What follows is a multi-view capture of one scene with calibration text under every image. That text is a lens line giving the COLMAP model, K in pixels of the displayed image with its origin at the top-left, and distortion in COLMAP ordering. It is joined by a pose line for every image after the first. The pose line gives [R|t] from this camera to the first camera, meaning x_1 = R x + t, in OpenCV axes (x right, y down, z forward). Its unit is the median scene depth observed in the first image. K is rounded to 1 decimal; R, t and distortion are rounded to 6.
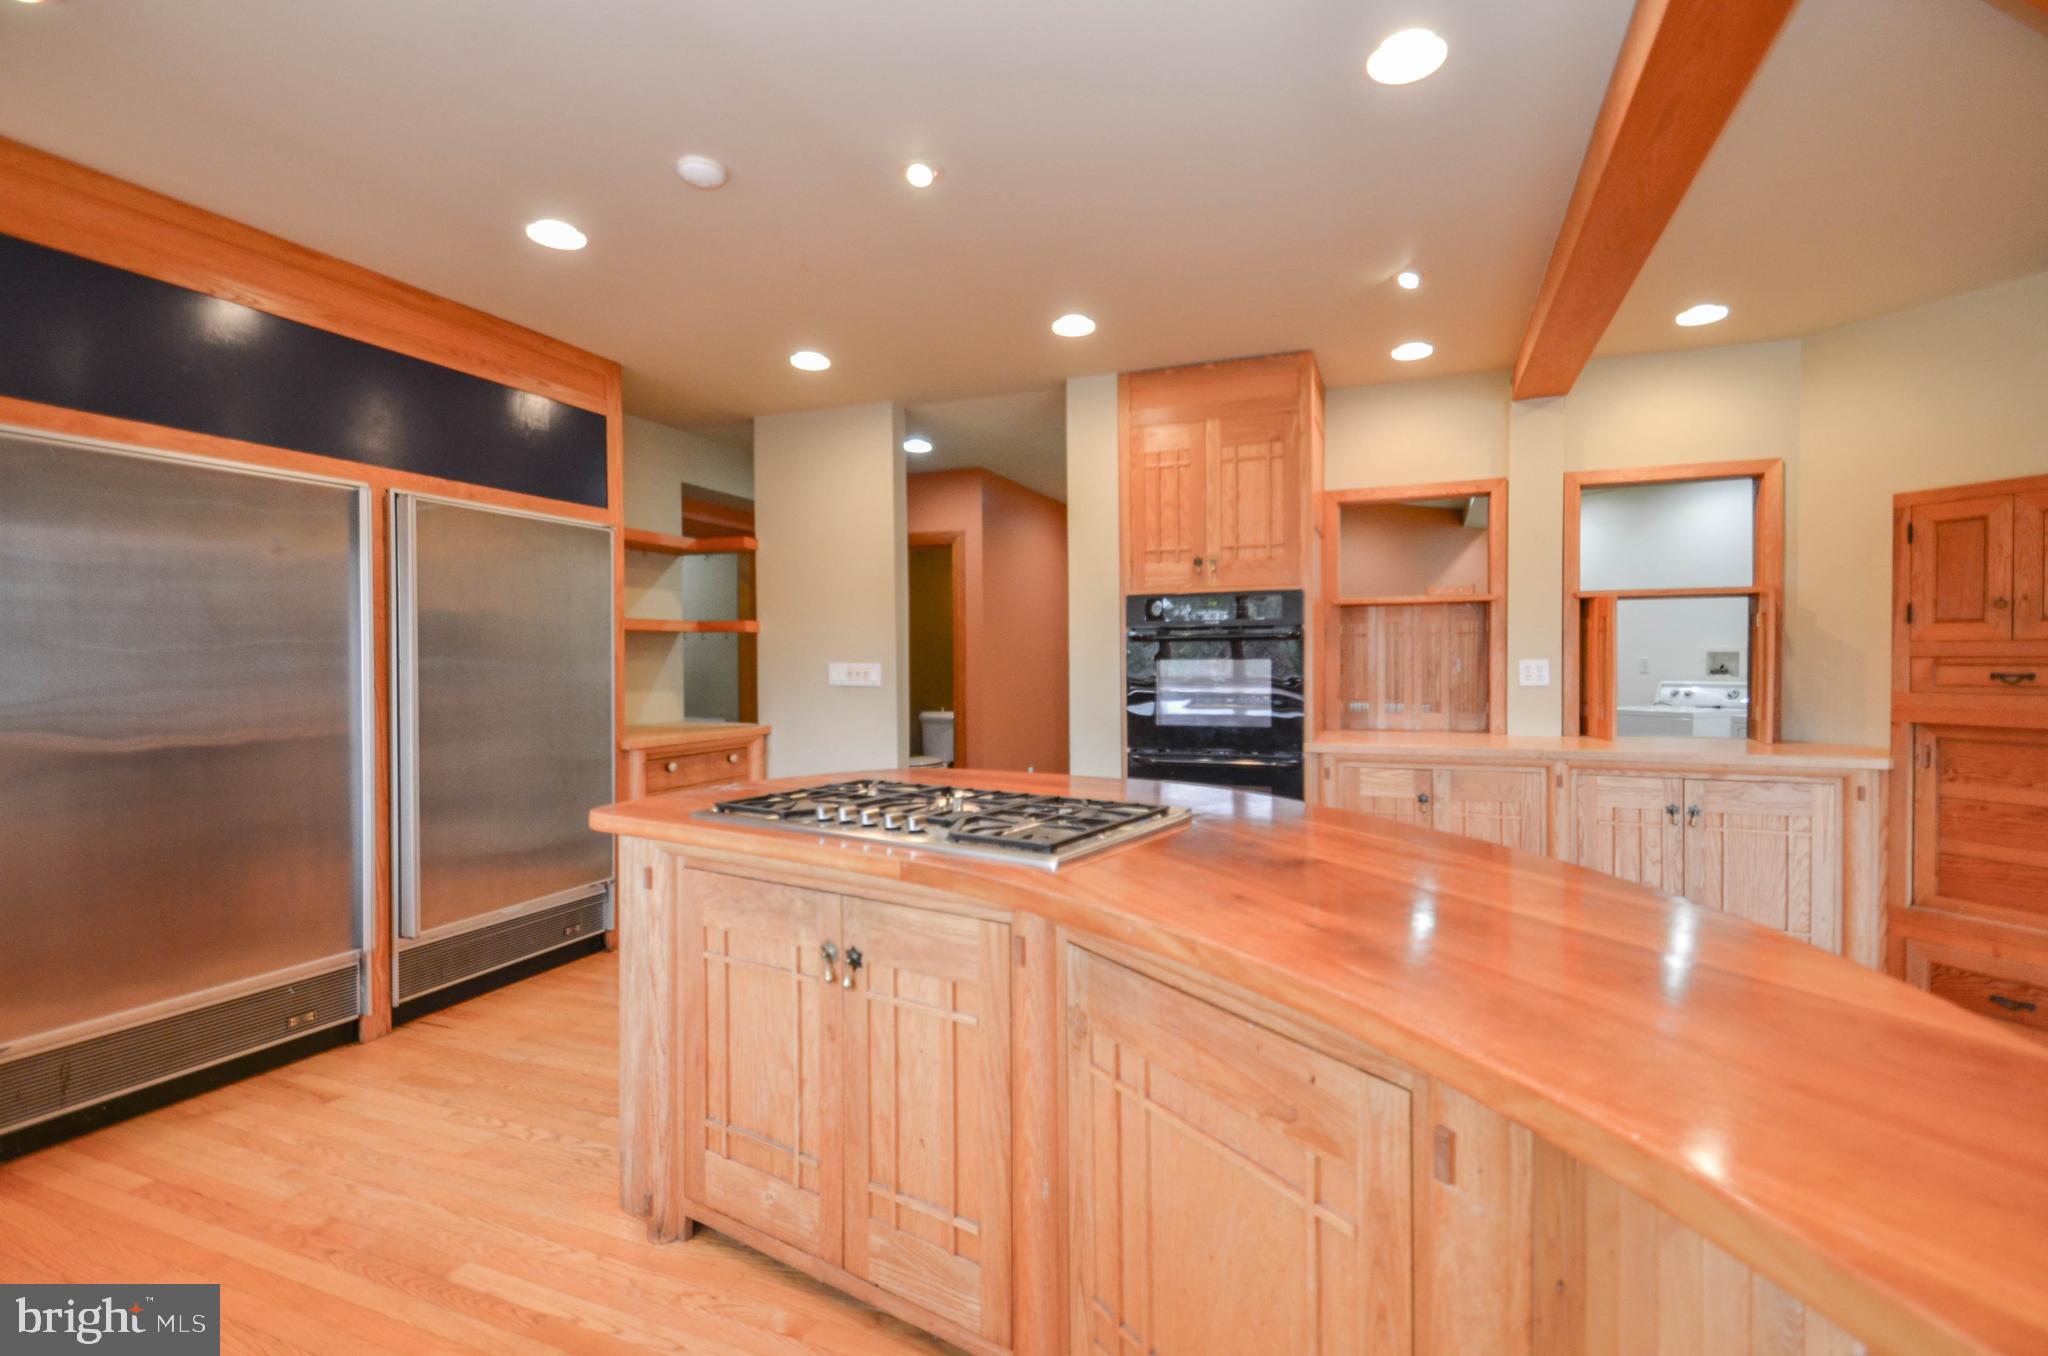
lens RADIAL K [[926.3, 0, 1029.9], [0, 926.3, 671.0], [0, 0, 1]] dist [0.016221, -0.000749]
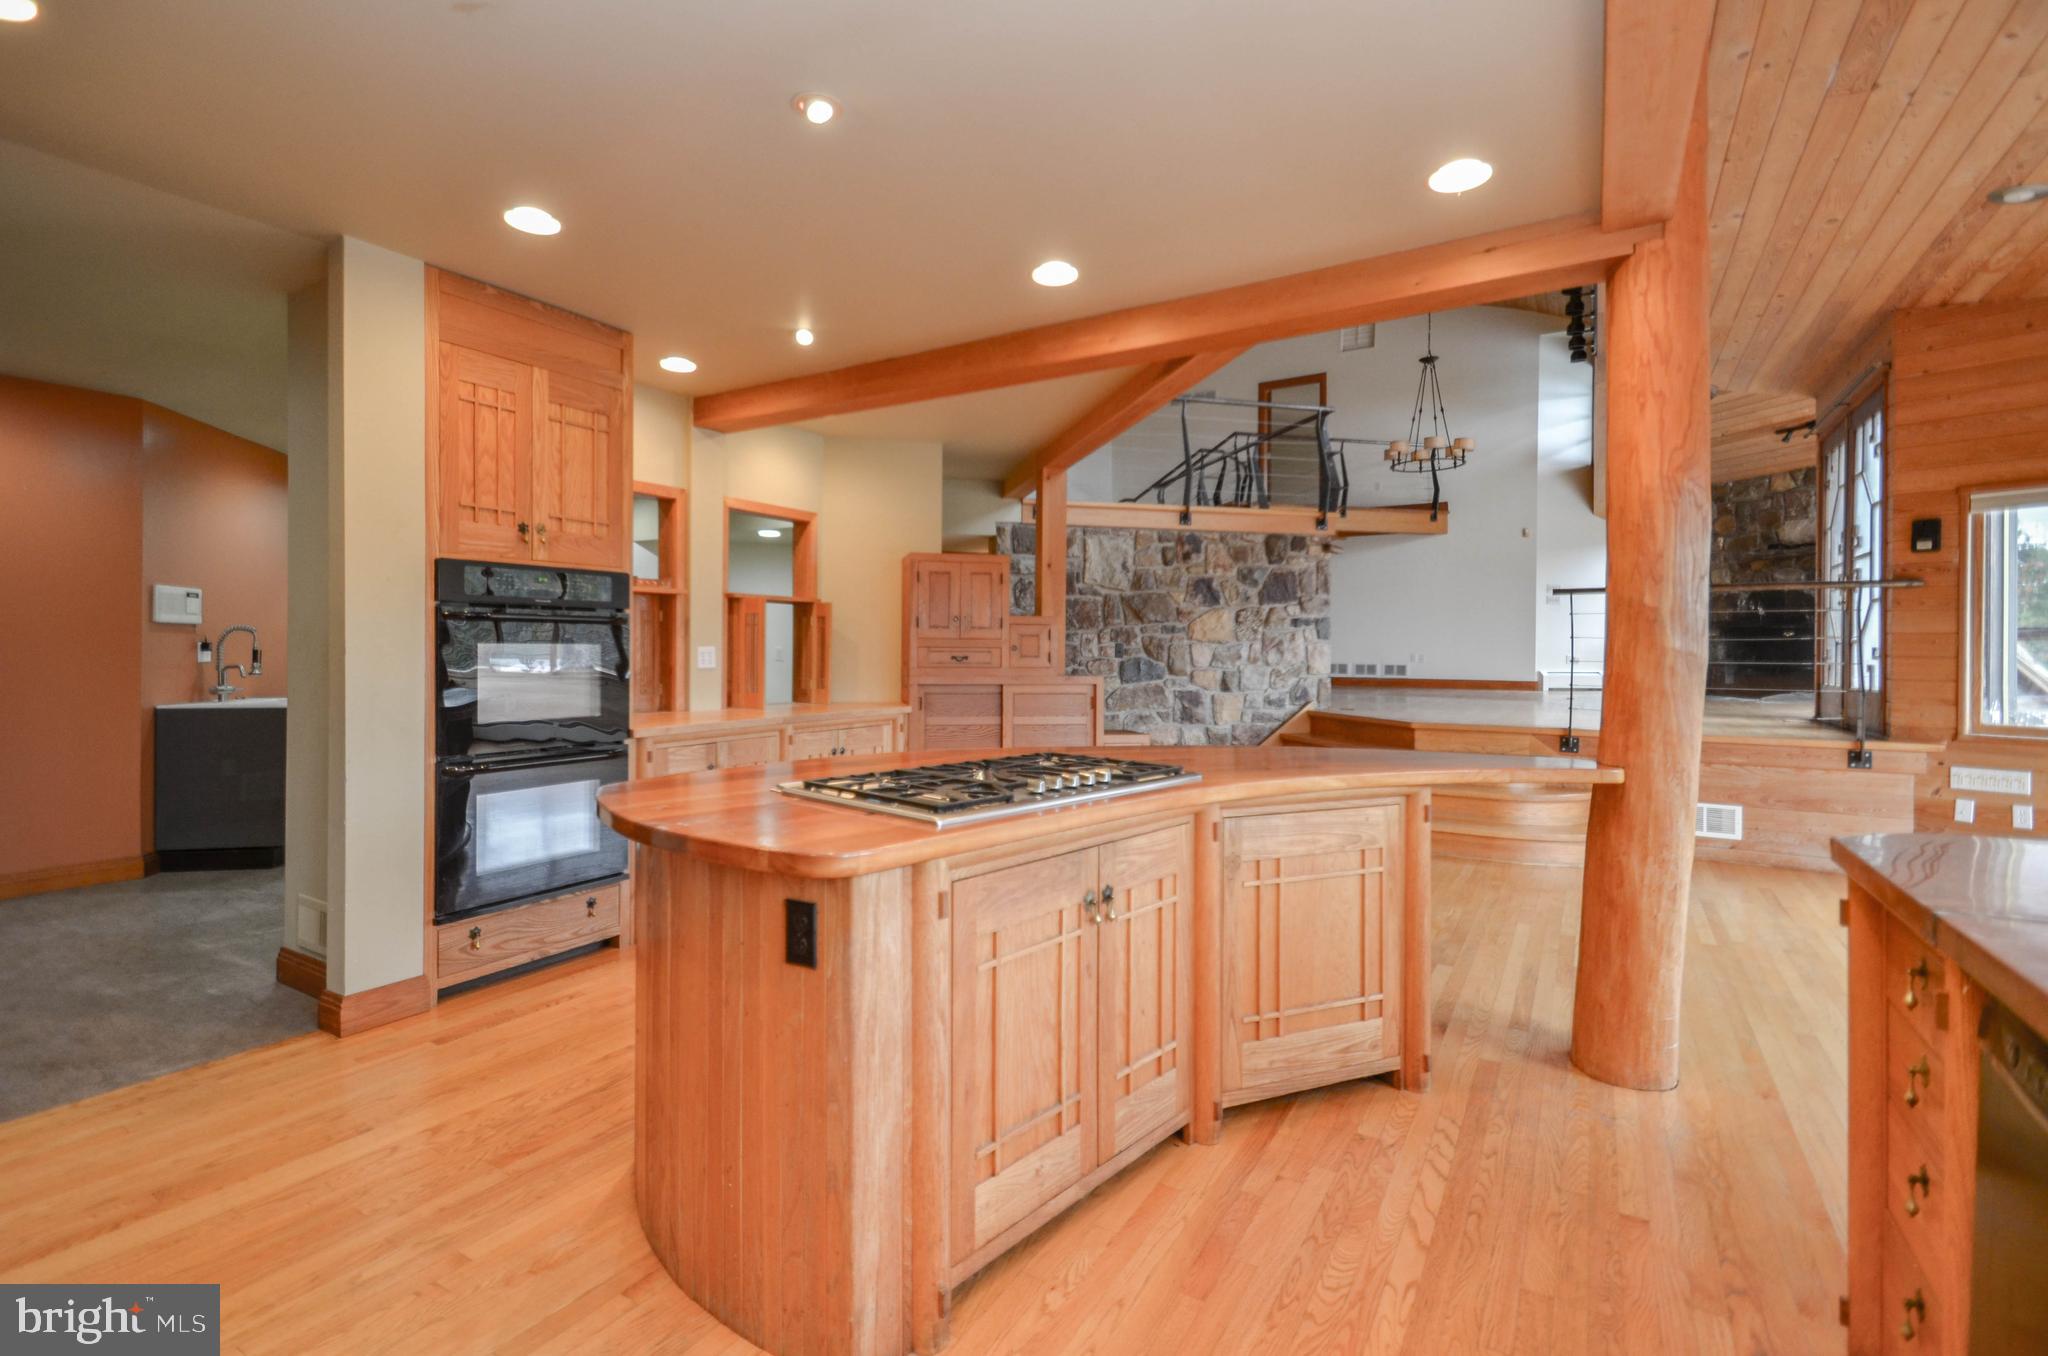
lens RADIAL K [[995.7, 0, 1021.9], [0, 995.7, 650.4], [0, 0, 1]] dist [0.023011, 0.000000]
pose [[0.131691, 0.003291, 0.991285, -0.678387], [0.003738, 0.999986, -0.003816, -0.000431], [-0.991284, 0.004208, 0.131677, 0.430860]]
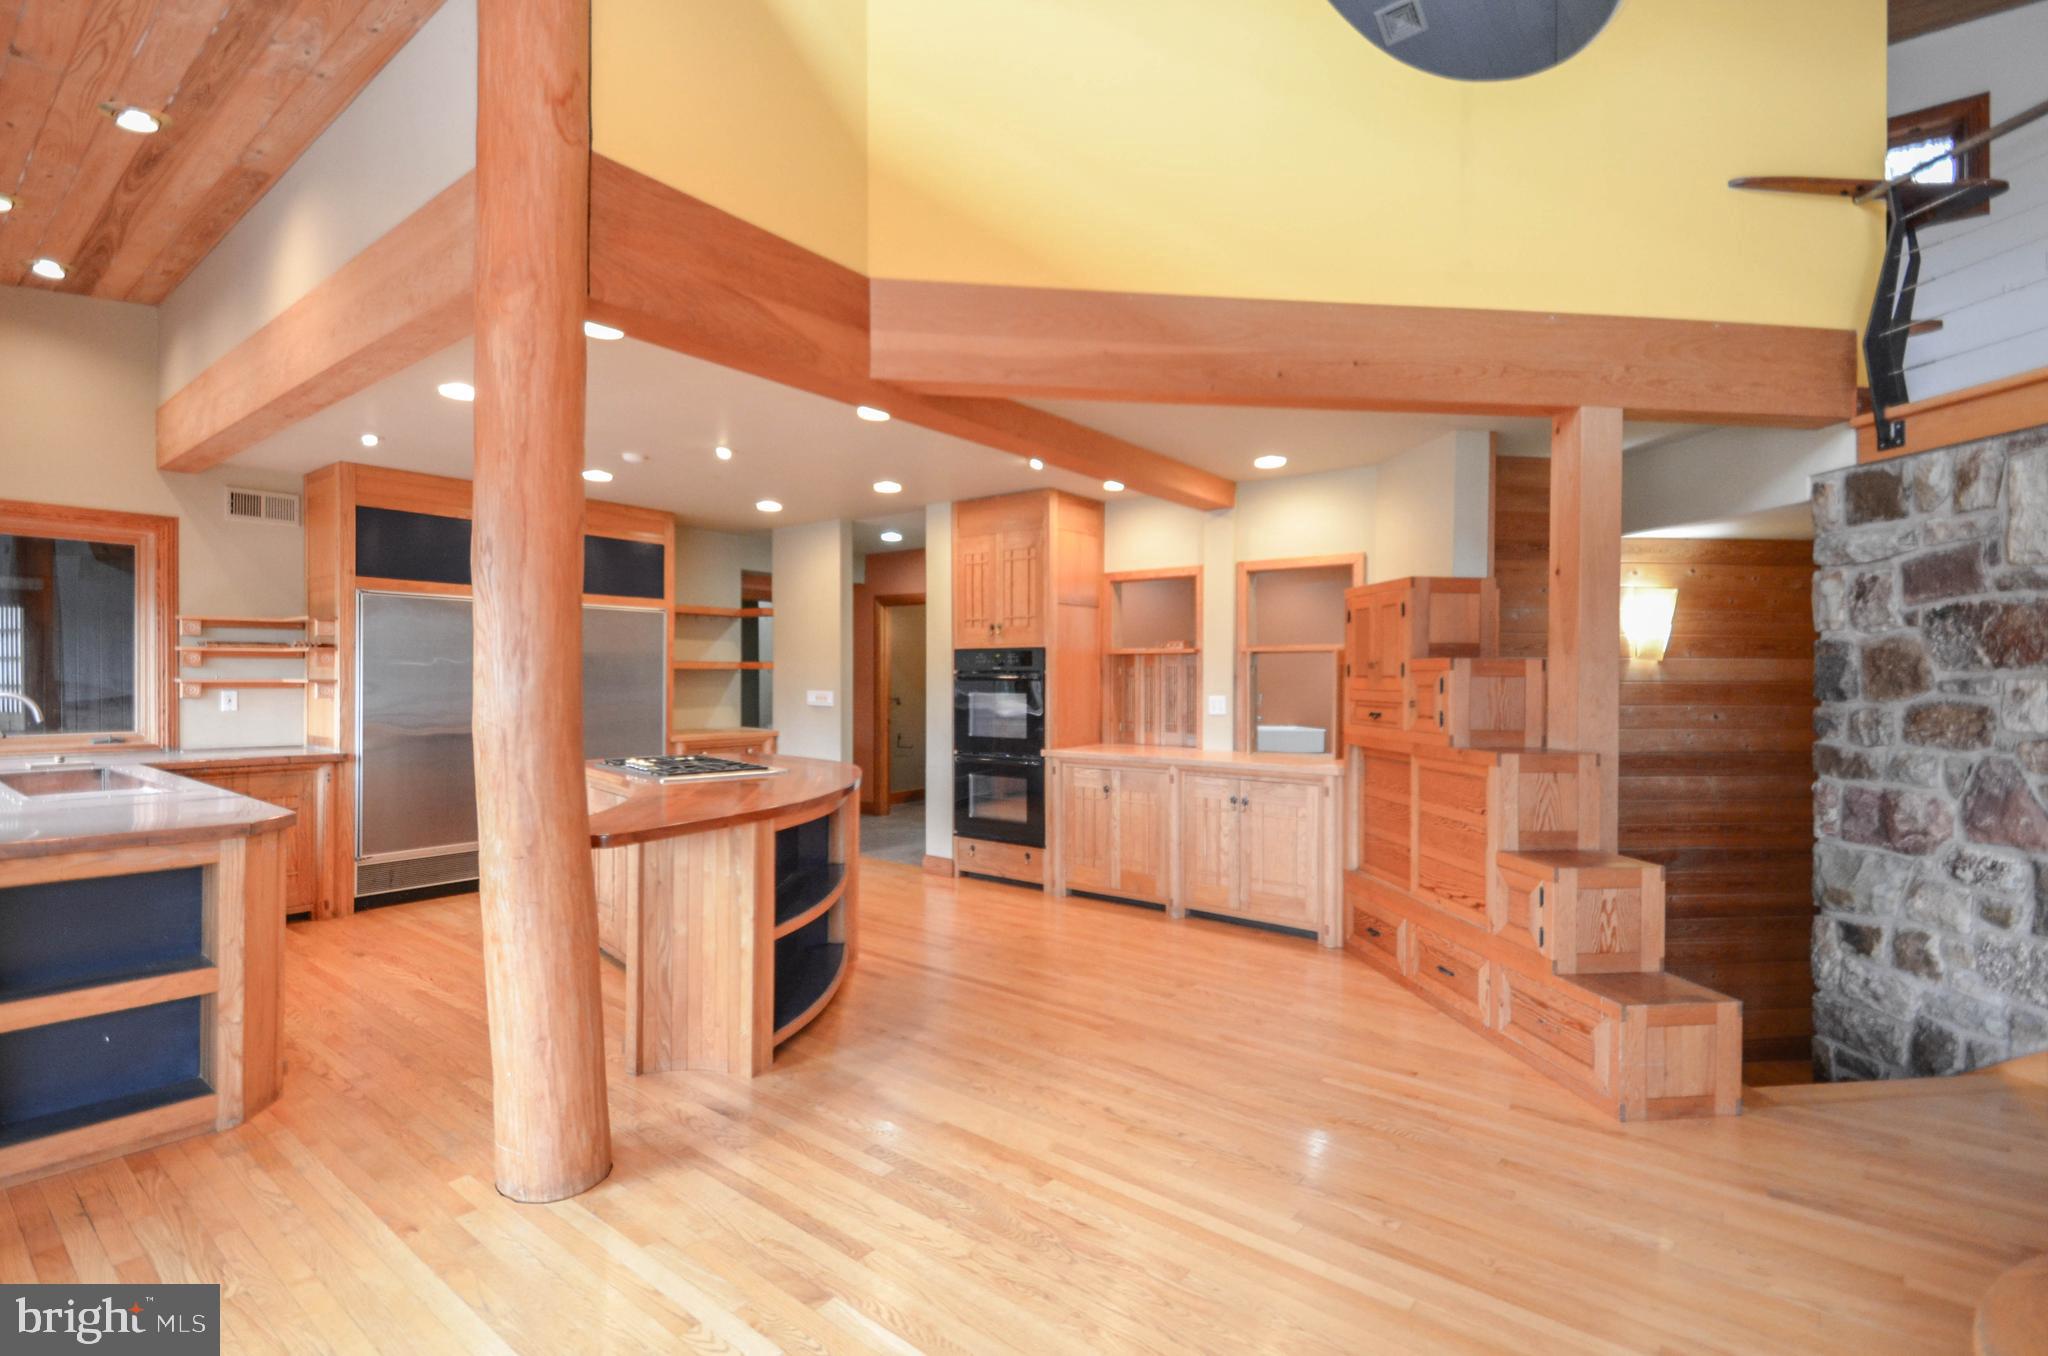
lens RADIAL K [[926.3, 0, 1029.9], [0, 926.3, 671.0], [0, 0, 1]] dist [0.016221, -0.000749]
pose [[0.960336, 0.004747, -0.278804, 0.667346], [-0.008740, 0.999876, -0.013082, -0.028473], [0.278707, 0.015000, 0.960259, -0.426595]]
